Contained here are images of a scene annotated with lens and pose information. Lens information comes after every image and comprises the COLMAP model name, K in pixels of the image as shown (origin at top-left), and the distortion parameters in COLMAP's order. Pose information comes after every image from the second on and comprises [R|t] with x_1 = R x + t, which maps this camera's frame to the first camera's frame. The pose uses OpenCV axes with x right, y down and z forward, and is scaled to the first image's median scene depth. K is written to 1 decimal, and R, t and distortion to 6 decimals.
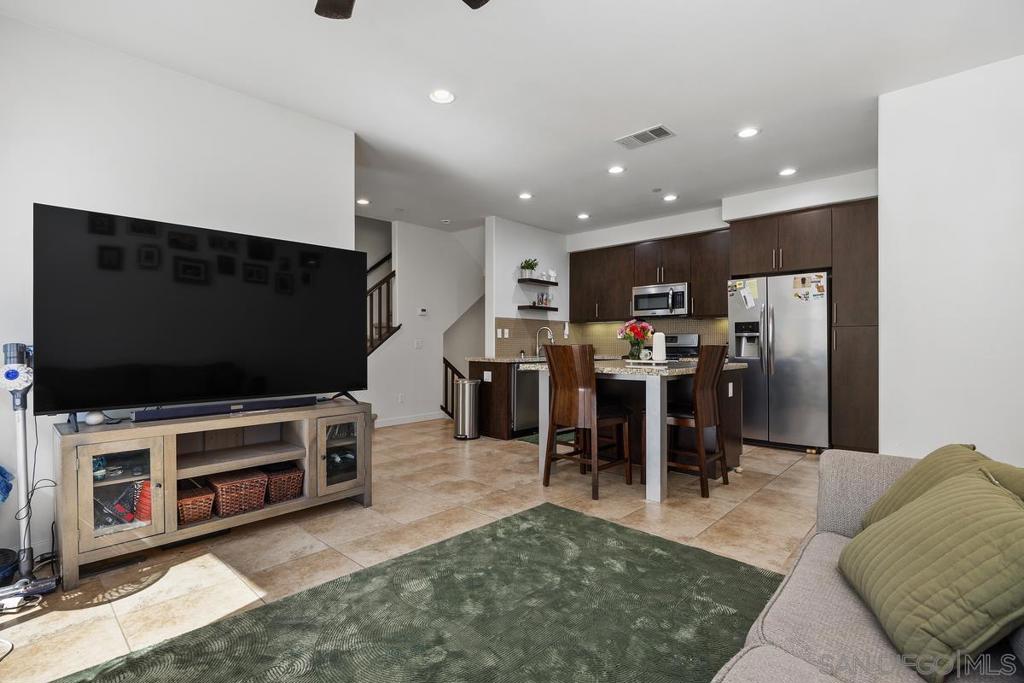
lens RADIAL K [[473.9, 0, 511.2], [0, 473.9, 342.7], [0, 0, 1]] dist [-0.003554, -0.000015]
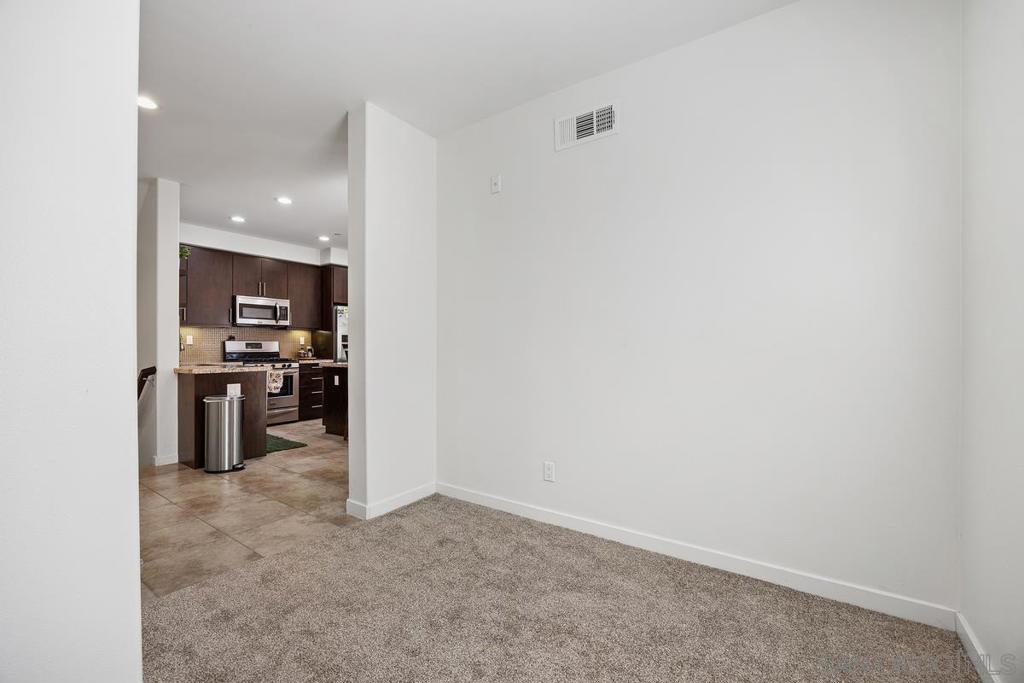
lens RADIAL K [[421.8, 0, 508.0], [0, 421.8, 342.3], [0, 0, 1]] dist [-0.000141, -0.000013]
pose [[-0.131349, 0.011896, 0.991265, -0.760803], [0.002964, 0.999928, -0.011607, -0.002116], [-0.991332, 0.001413, -0.131375, 0.556550]]
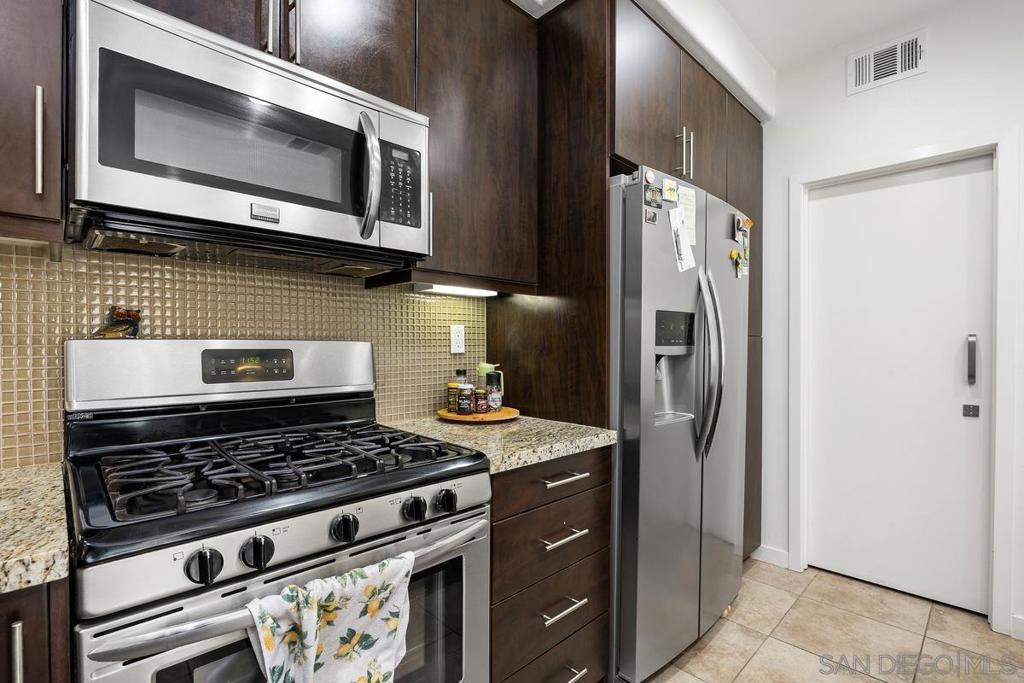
lens RADIAL K [[473.9, 0, 514.0], [0, 473.9, 343.5], [0, 0, 1]] dist [-0.003554, -0.000015]
pose [[0.046187, 0.003184, 0.998928, 0.137608], [-0.005028, 0.999983, -0.002955, -0.017068], [-0.998920, -0.004886, 0.046202, 0.908912]]
